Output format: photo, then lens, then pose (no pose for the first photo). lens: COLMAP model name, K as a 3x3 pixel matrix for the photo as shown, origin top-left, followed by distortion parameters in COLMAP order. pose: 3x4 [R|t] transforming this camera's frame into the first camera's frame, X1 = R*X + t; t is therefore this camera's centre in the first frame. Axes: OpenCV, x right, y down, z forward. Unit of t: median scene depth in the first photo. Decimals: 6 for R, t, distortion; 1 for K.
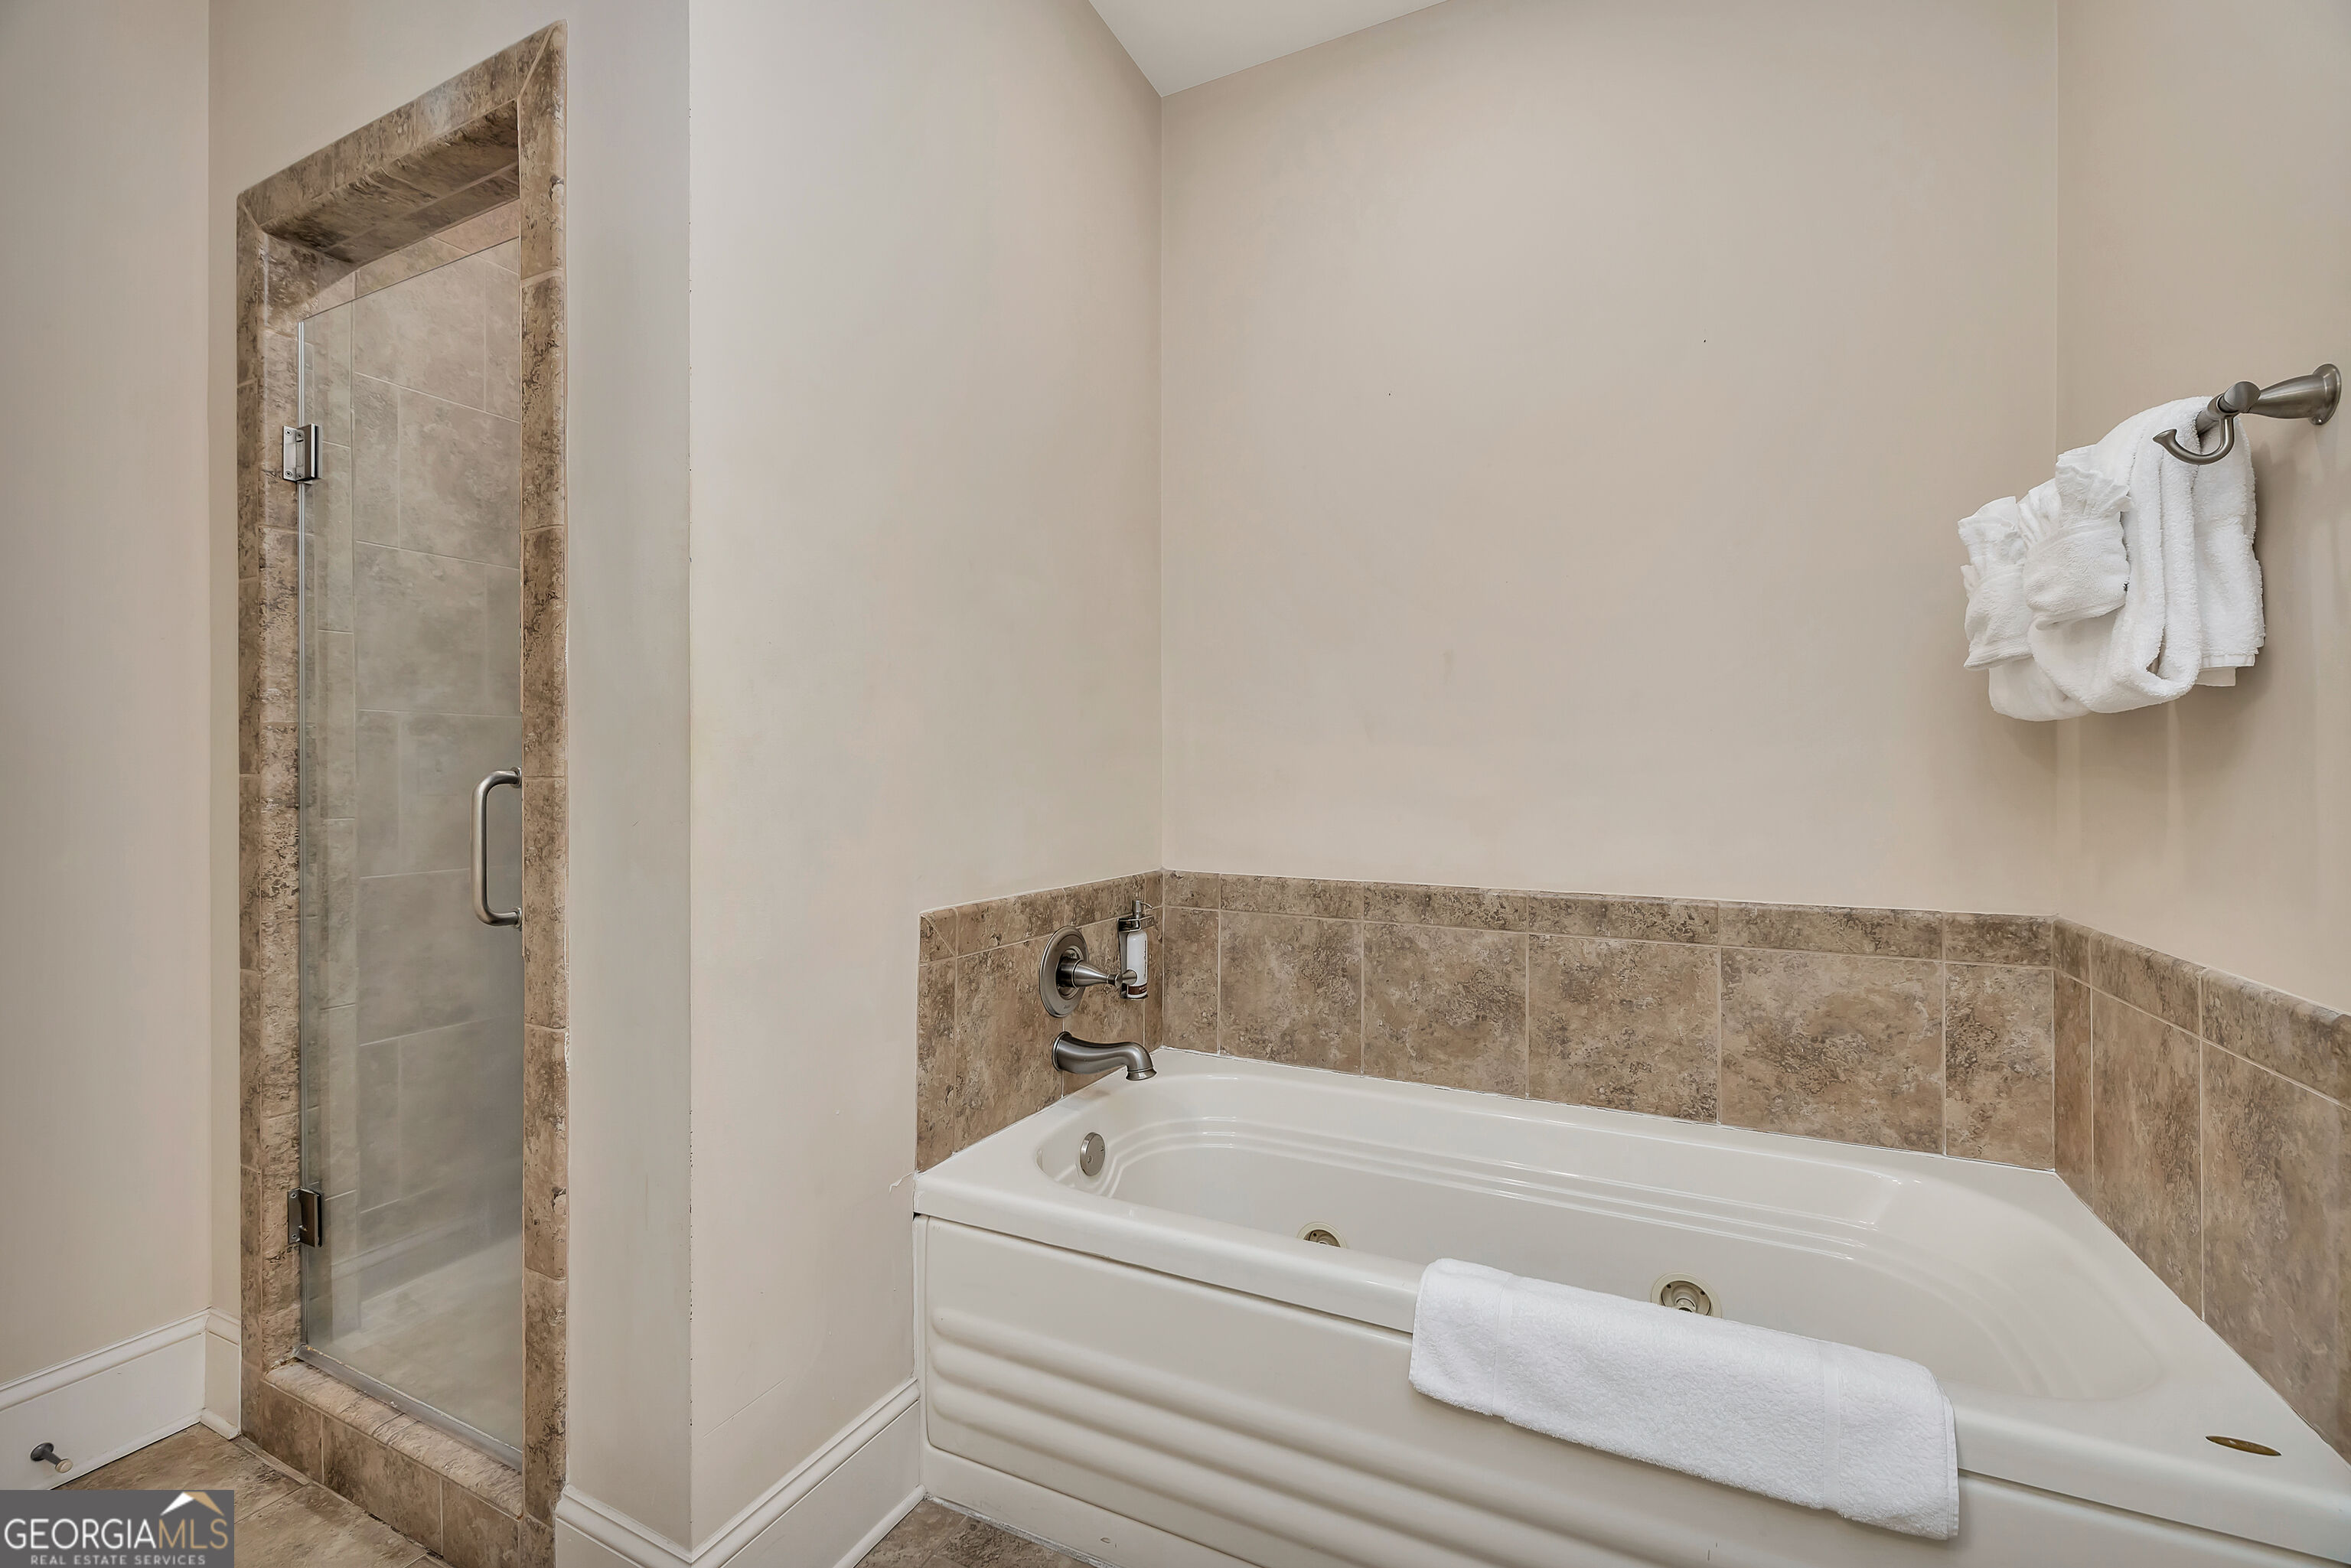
lens RADIAL K [[989.1, 0, 1170.5], [0, 989.1, 773.5], [0, 0, 1]] dist [-0.002970, 0.000325]
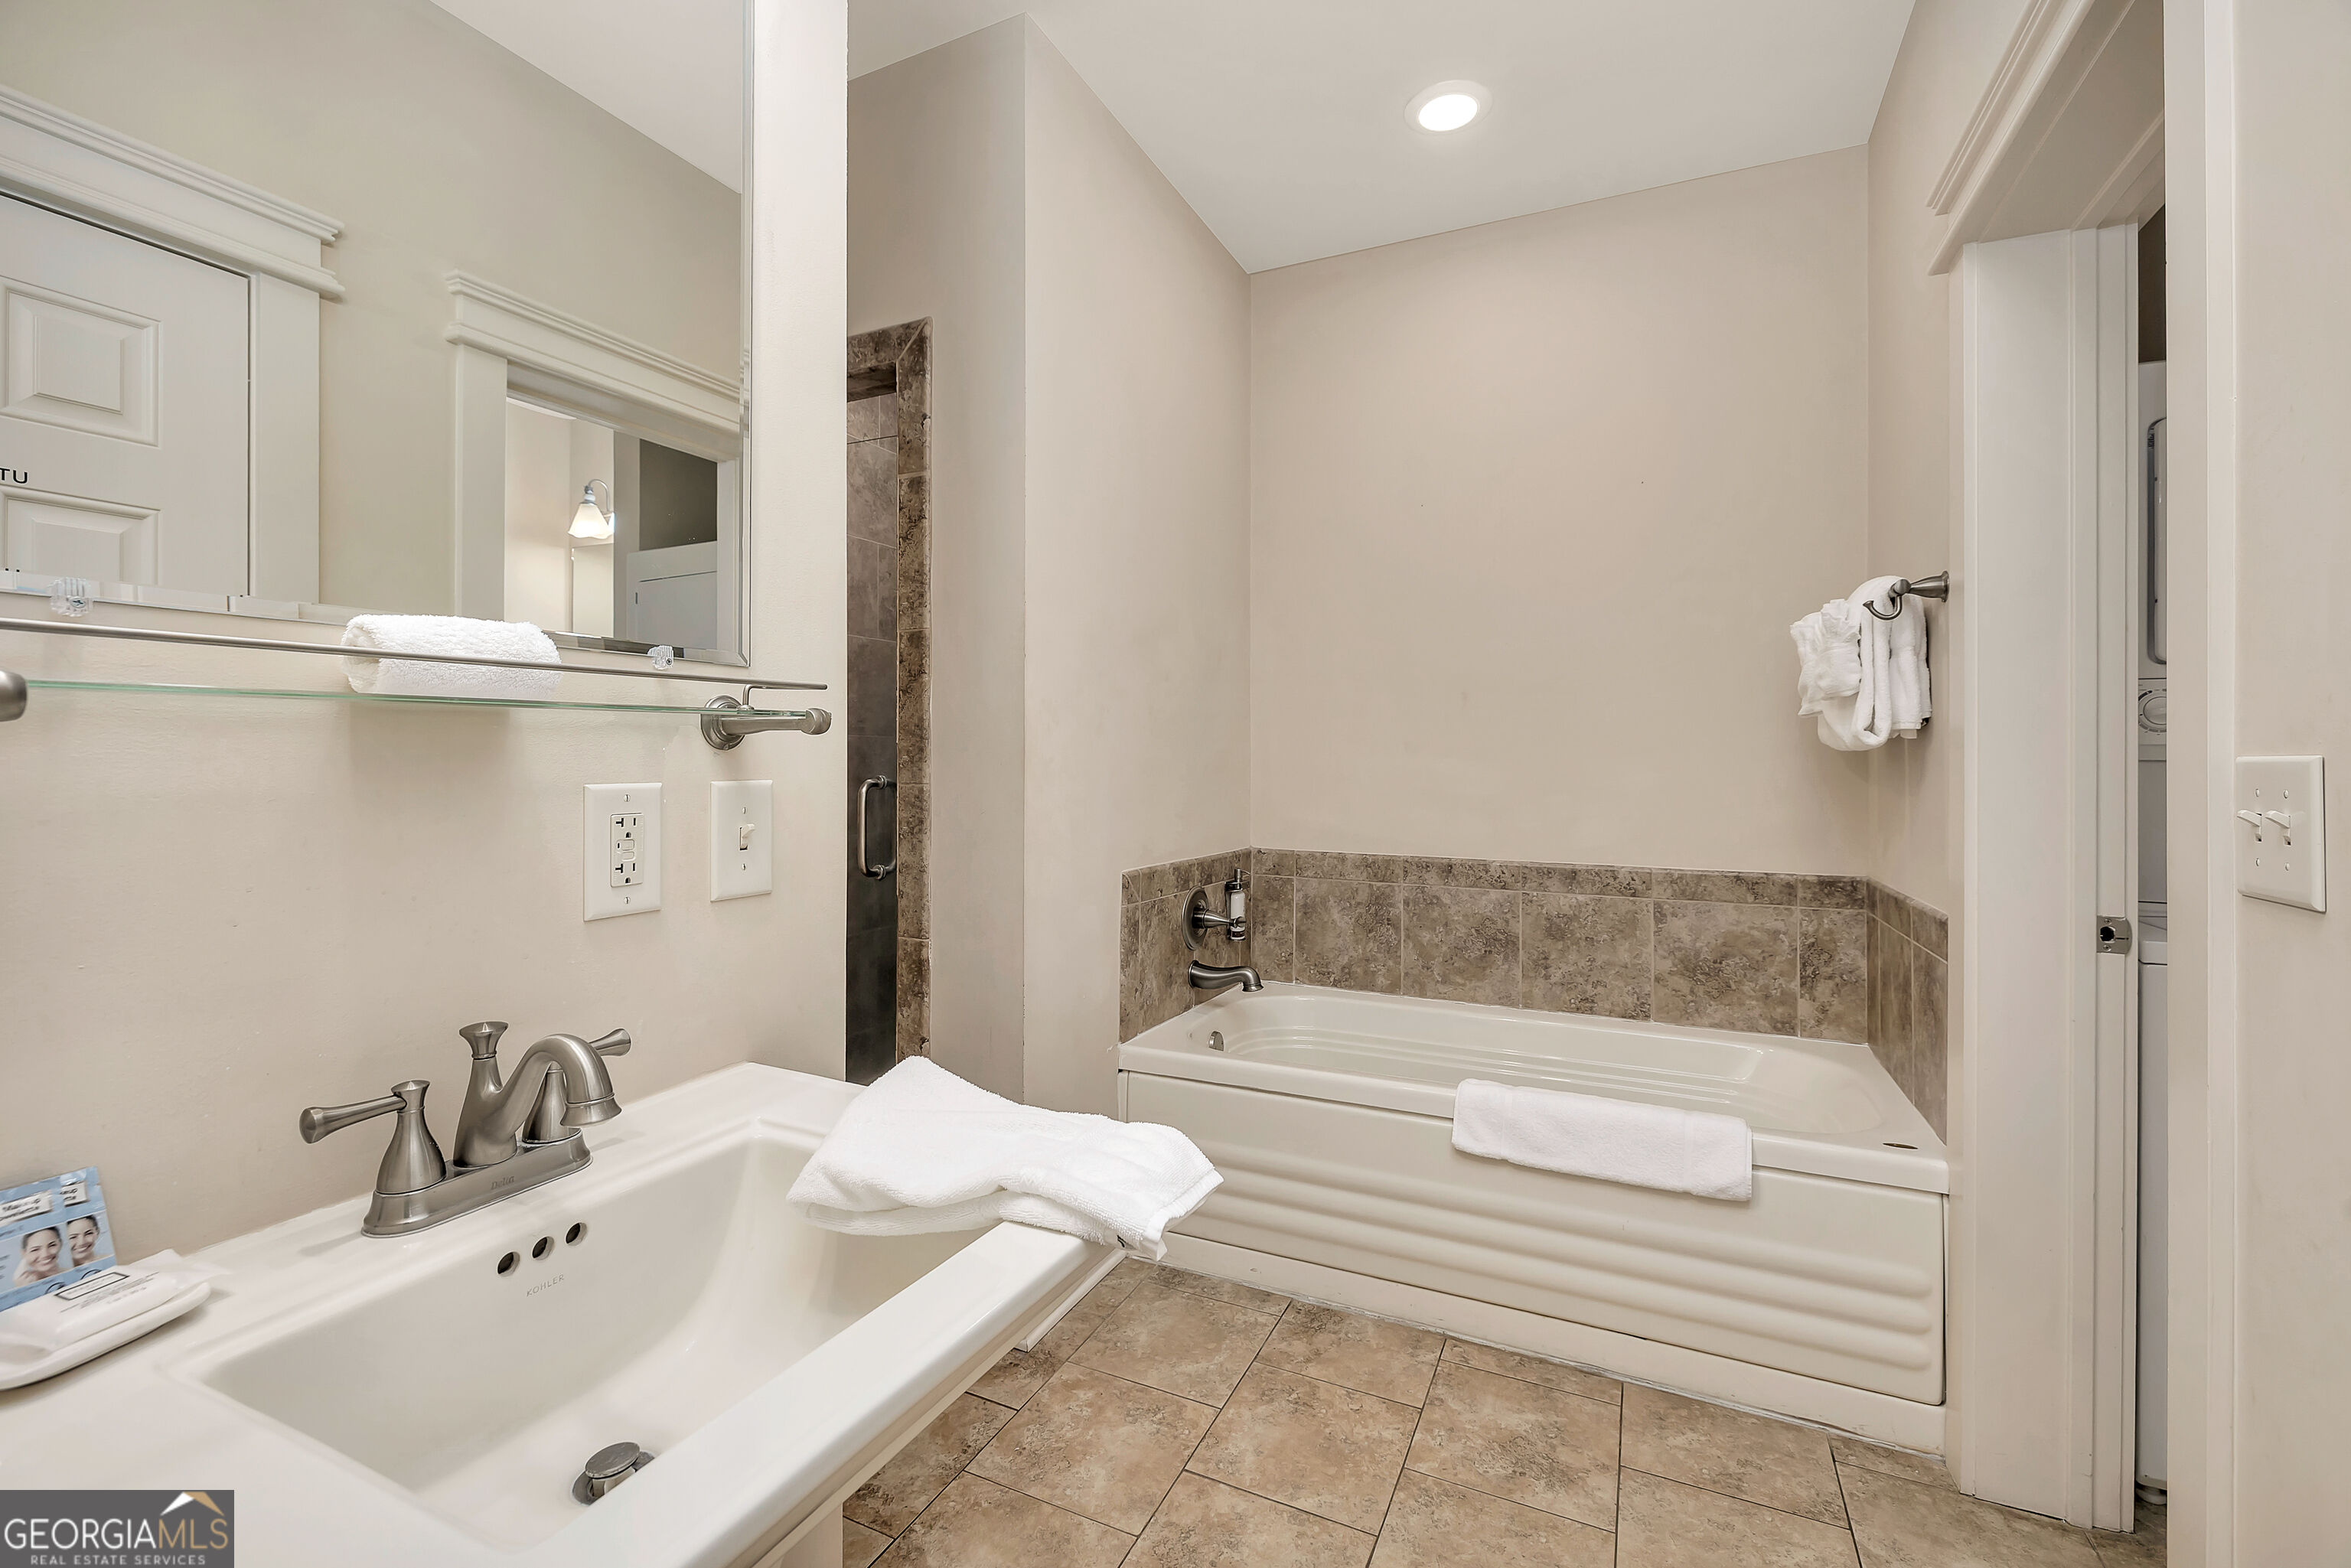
lens RADIAL K [[980.0, 0, 1178.8], [0, 980.0, 752.6], [0, 0, 1]] dist [-0.000515, 0.000030]
pose [[0.999926, 0.003836, 0.011536, -0.167963], [-0.003708, 0.999931, -0.011110, -0.023406], [-0.011578, 0.011067, 0.999872, -0.461393]]
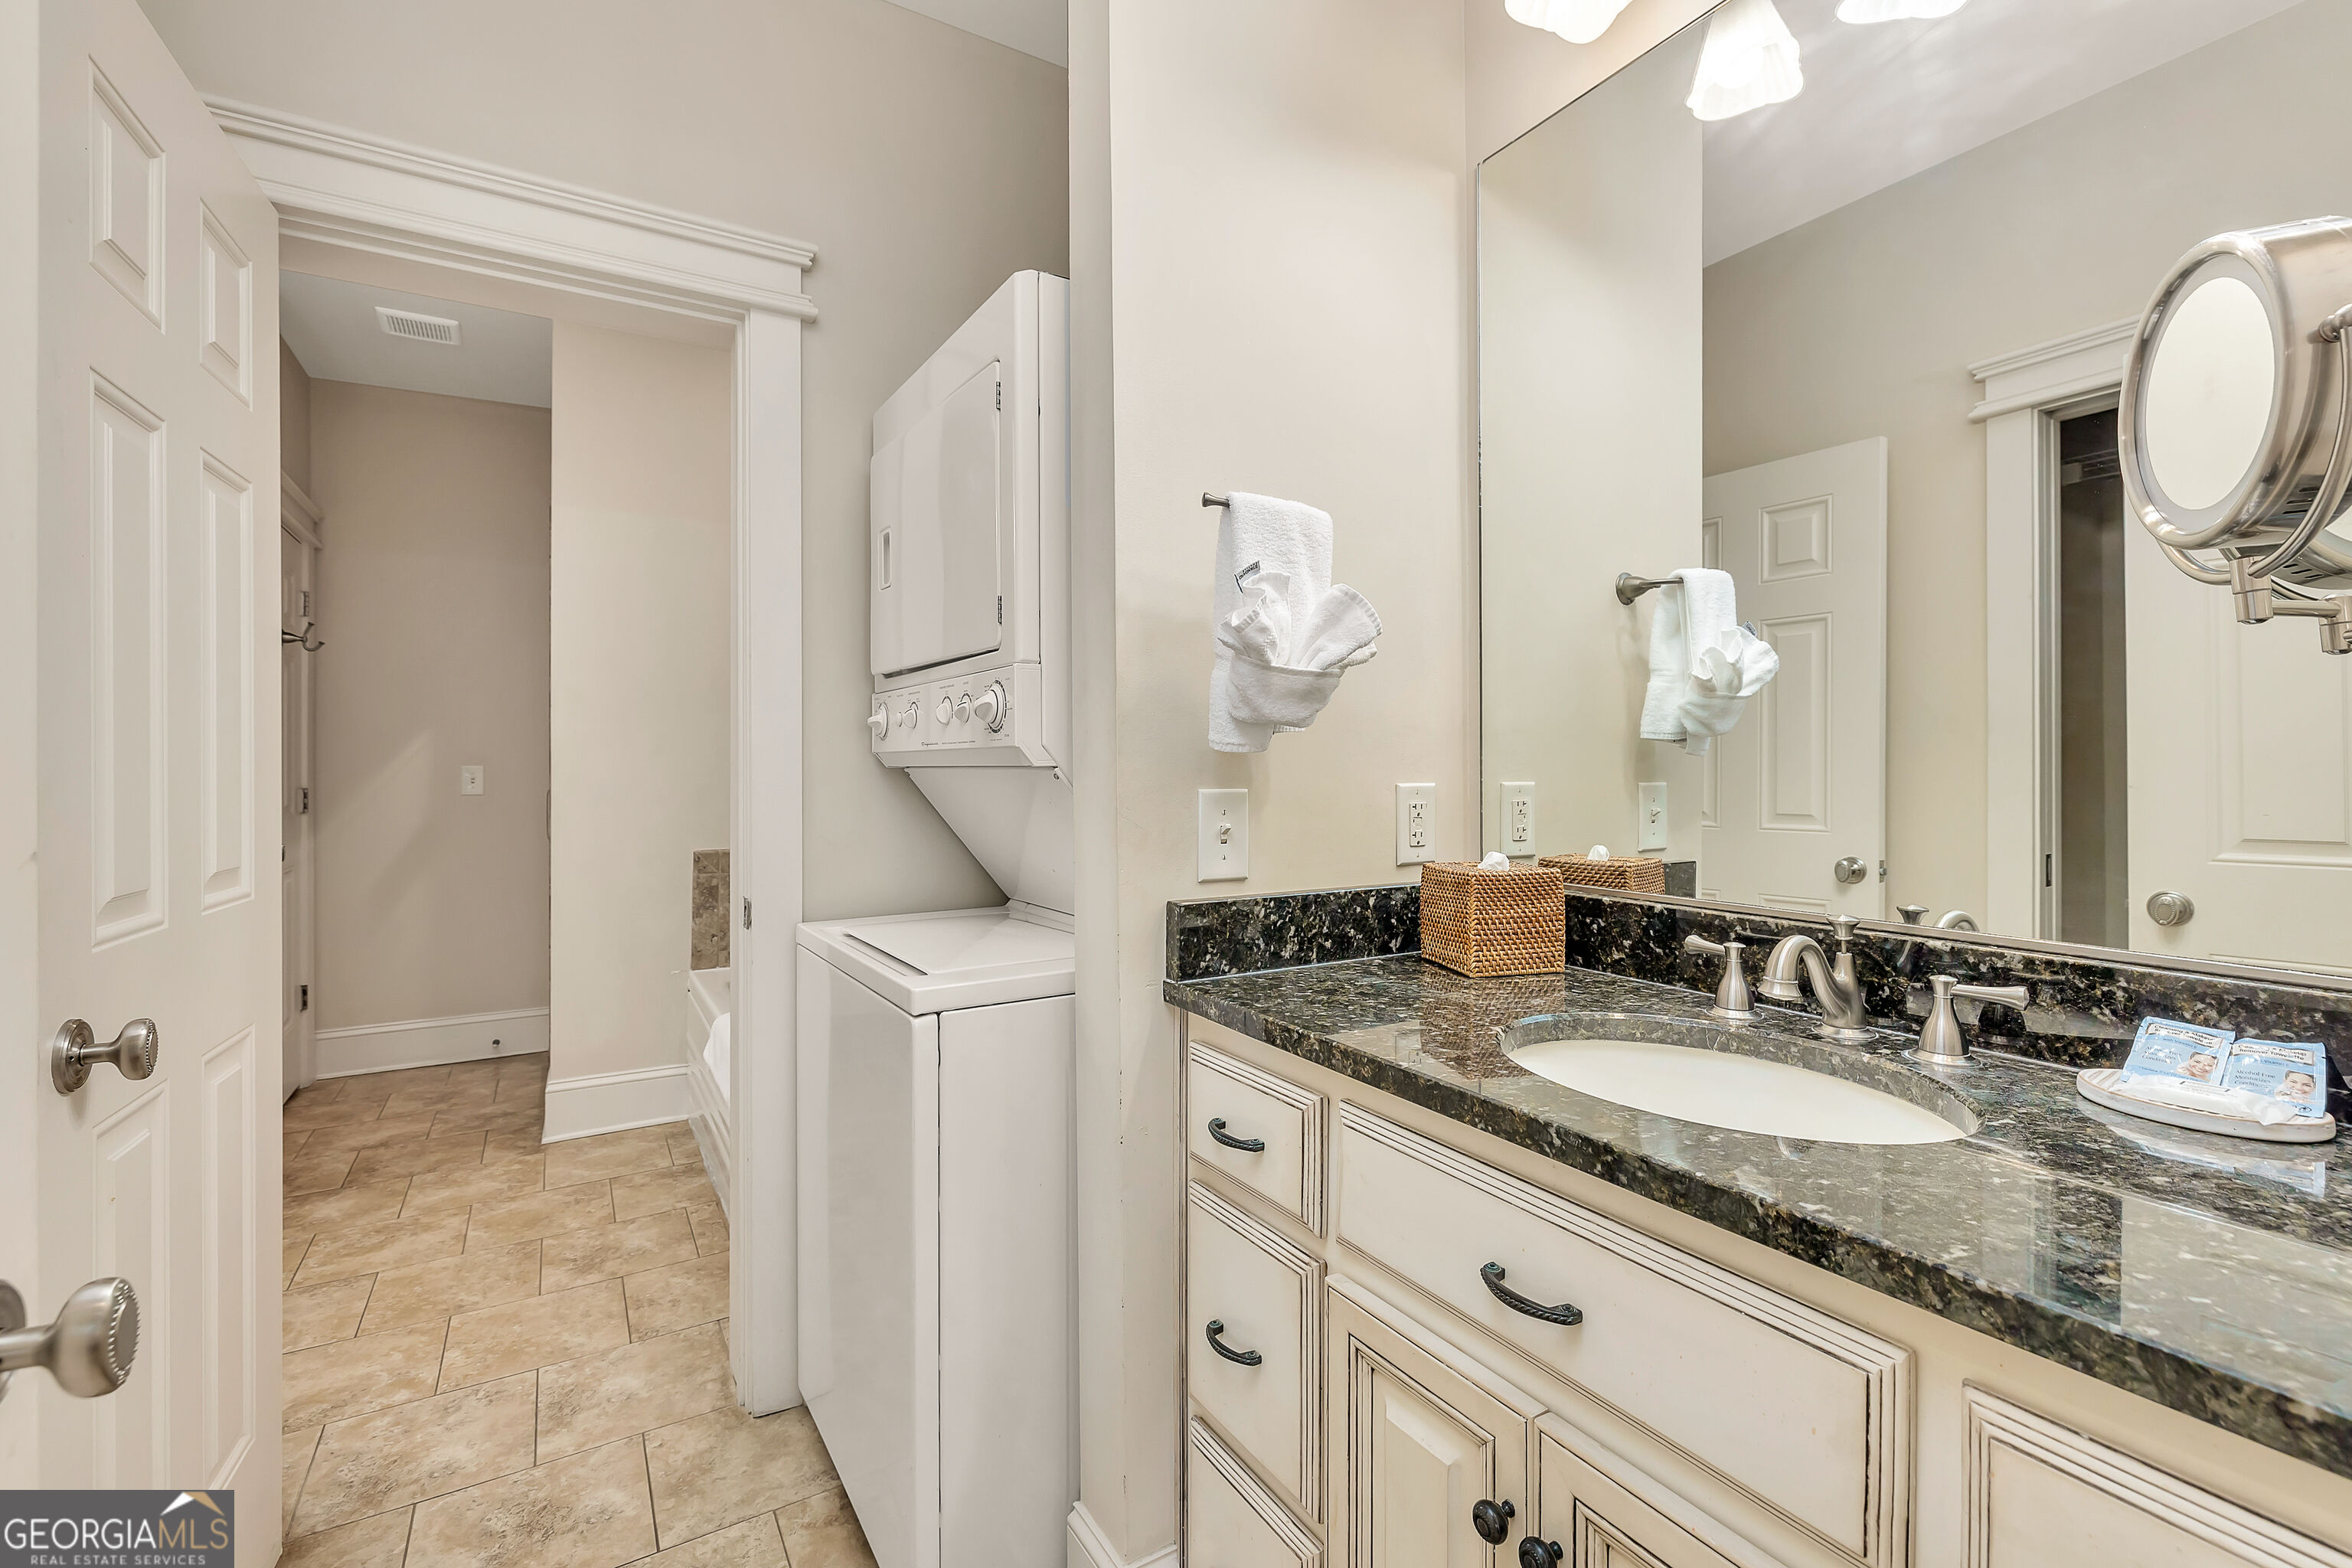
lens RADIAL K [[989.5, 0, 1171.0], [0, 989.5, 773.5], [0, 0, 1]] dist [-0.002970, 0.000325]
pose [[0.848496, -0.000323, -0.529202, 1.602888], [0.001186, 0.999998, 0.001290, -0.023738], [0.529201, -0.001723, 0.848495, -0.246275]]
